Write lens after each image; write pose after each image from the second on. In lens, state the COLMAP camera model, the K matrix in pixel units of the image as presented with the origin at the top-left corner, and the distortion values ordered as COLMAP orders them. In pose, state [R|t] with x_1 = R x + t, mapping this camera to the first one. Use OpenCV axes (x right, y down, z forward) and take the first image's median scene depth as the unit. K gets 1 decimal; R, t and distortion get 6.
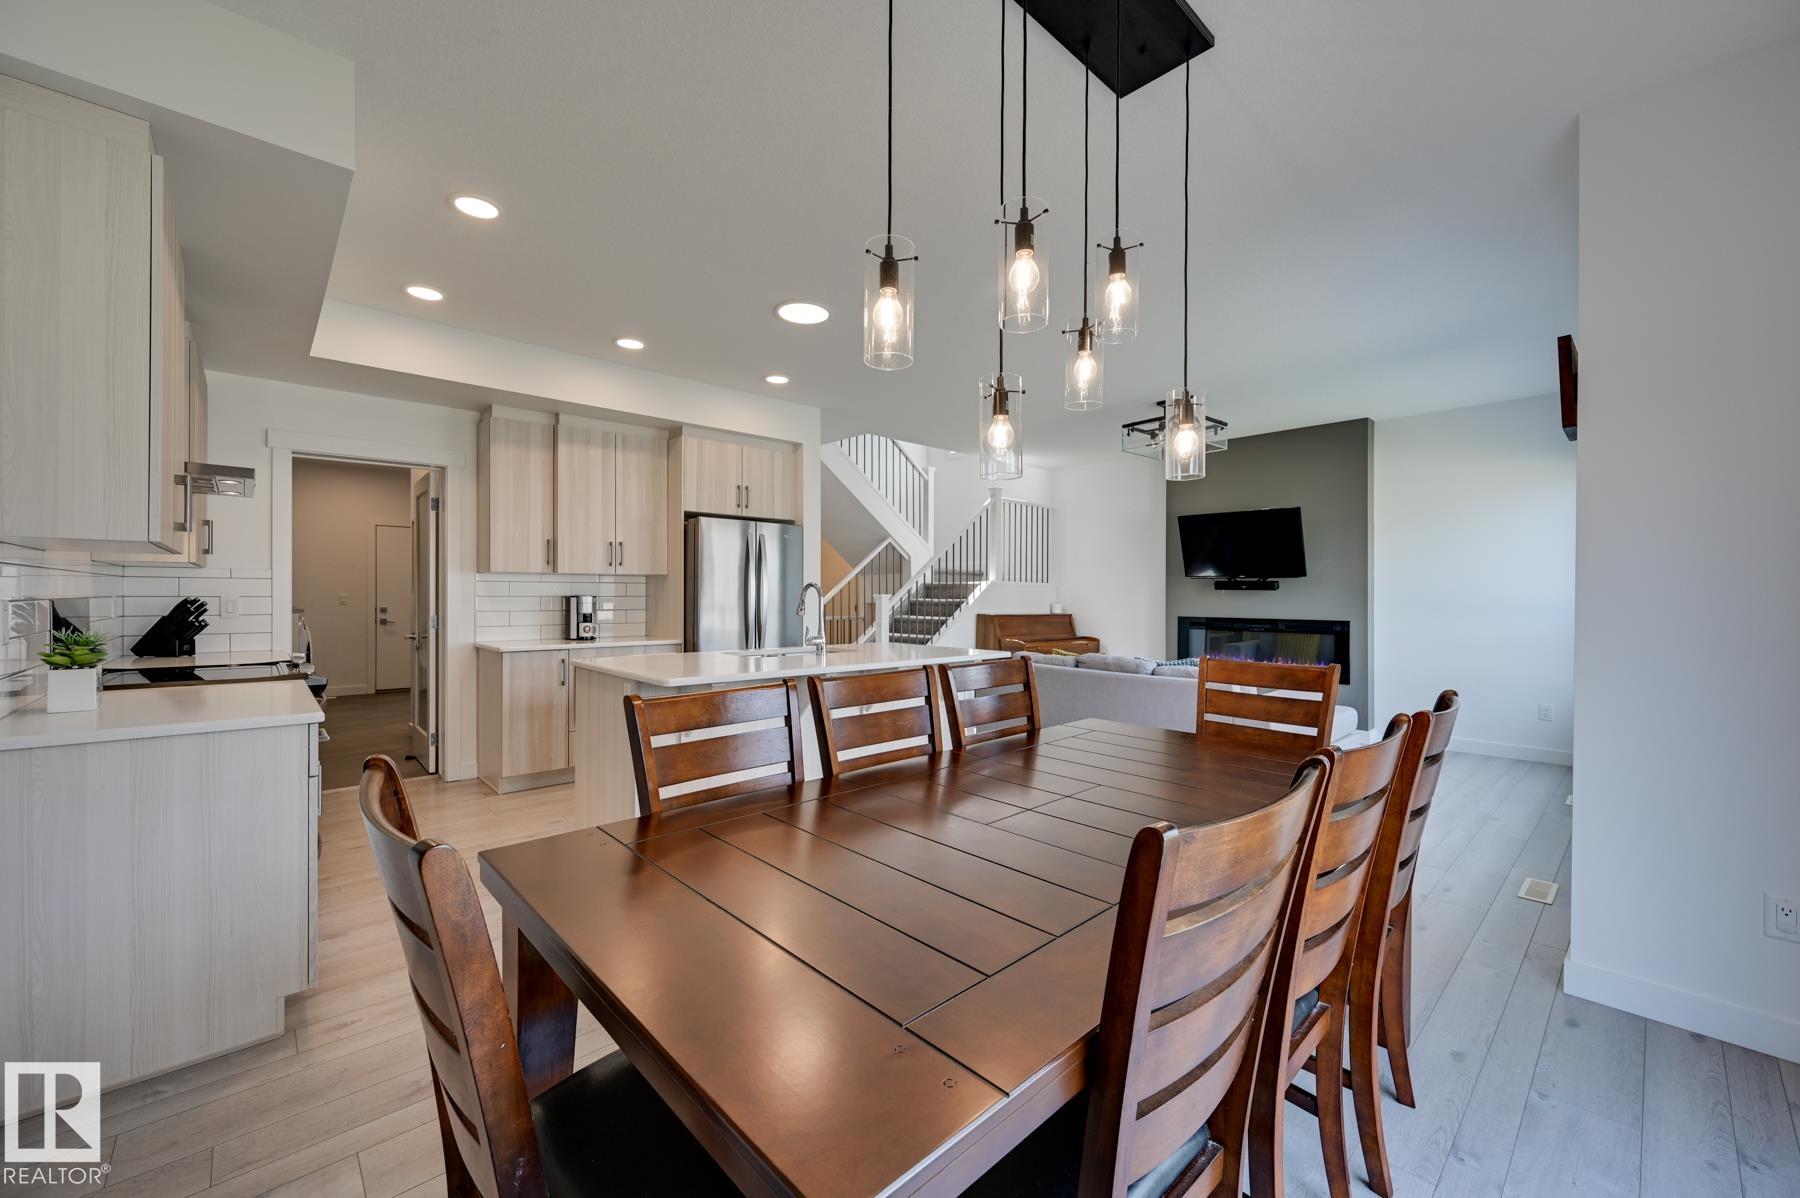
lens RADIAL K [[705.7, 0, 900.4], [0, 705.7, 588.2], [0, 0, 1]] dist [-0.000561, -0.000095]
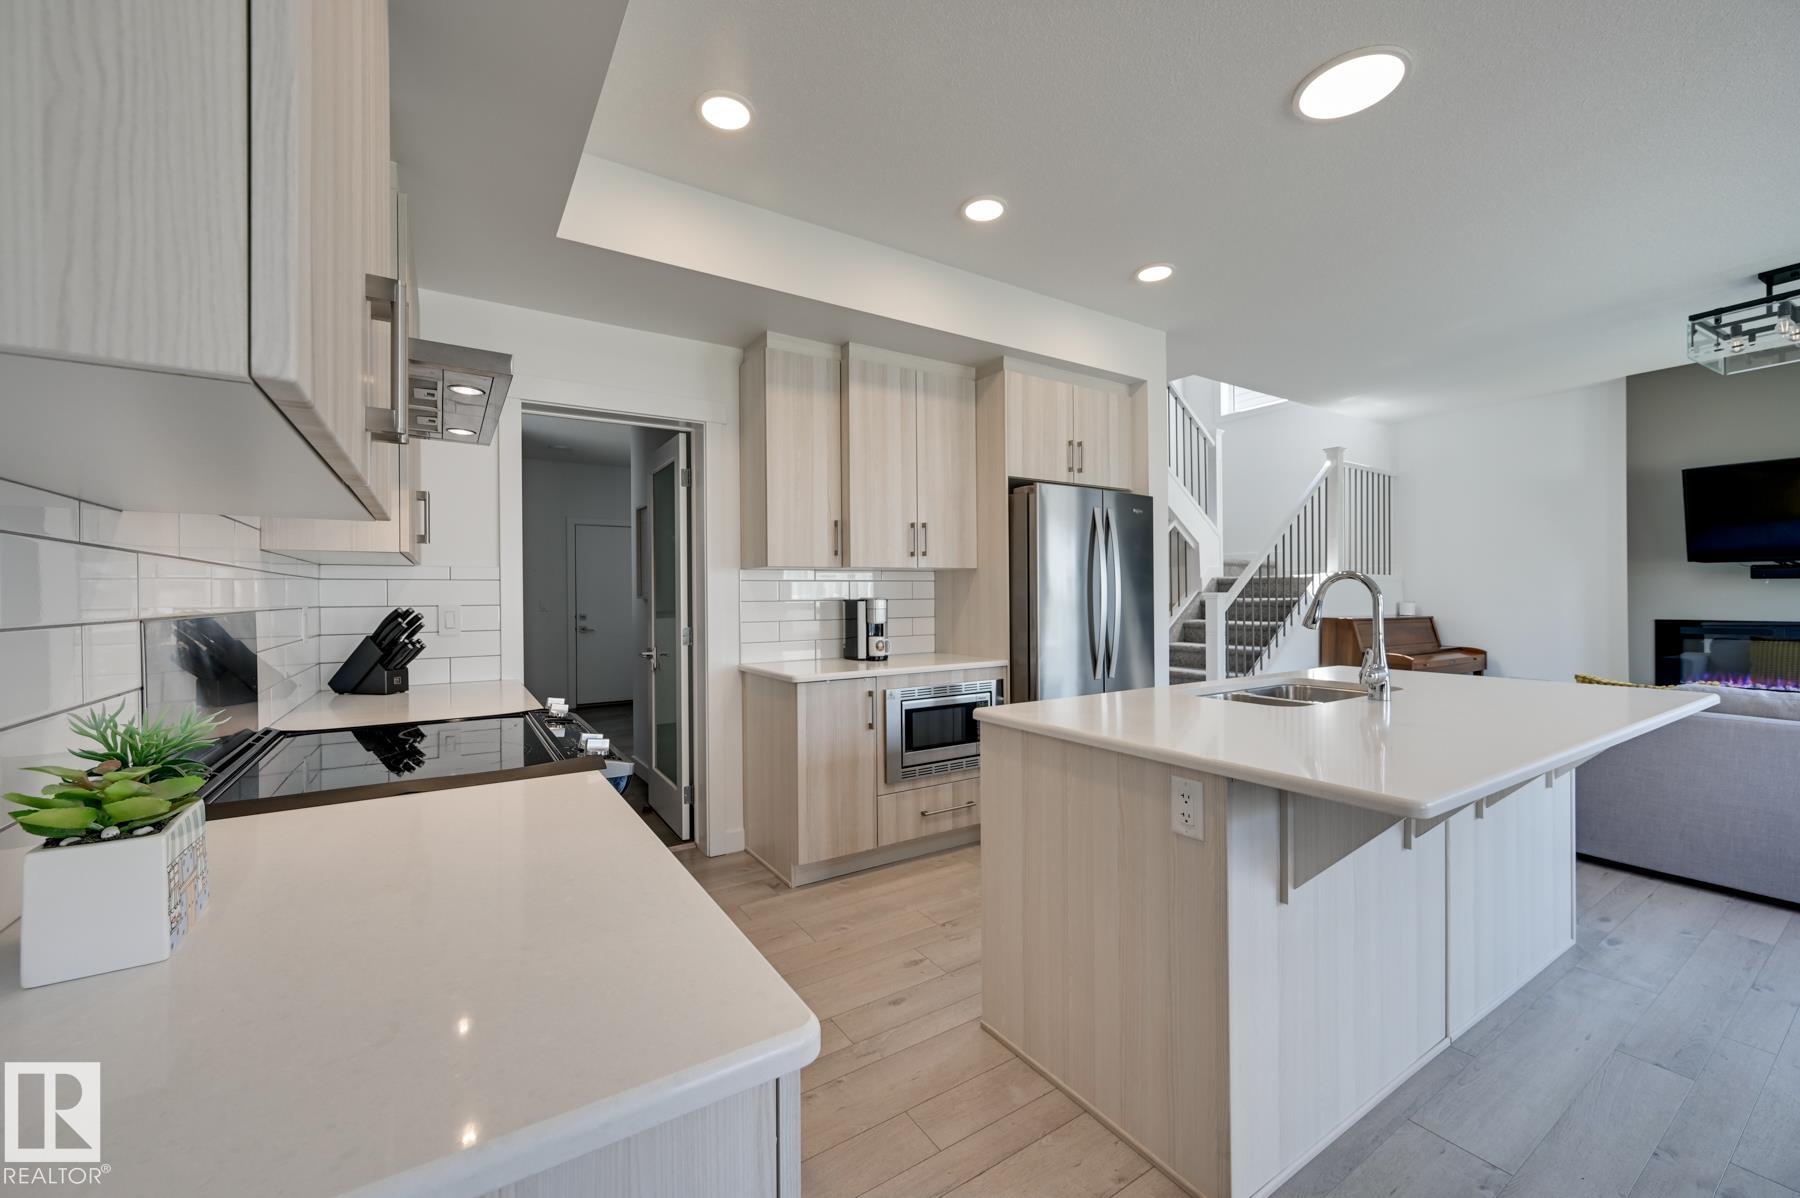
lens RADIAL K [[712.3, 0, 908.5], [0, 712.3, 586.8], [0, 0, 1]] dist [0.002112, -0.007881]
pose [[0.985674, -0.013495, -0.168124, -0.303384], [0.013210, 0.999909, -0.002811, 0.000788], [0.168146, 0.000550, 0.985762, 0.300718]]
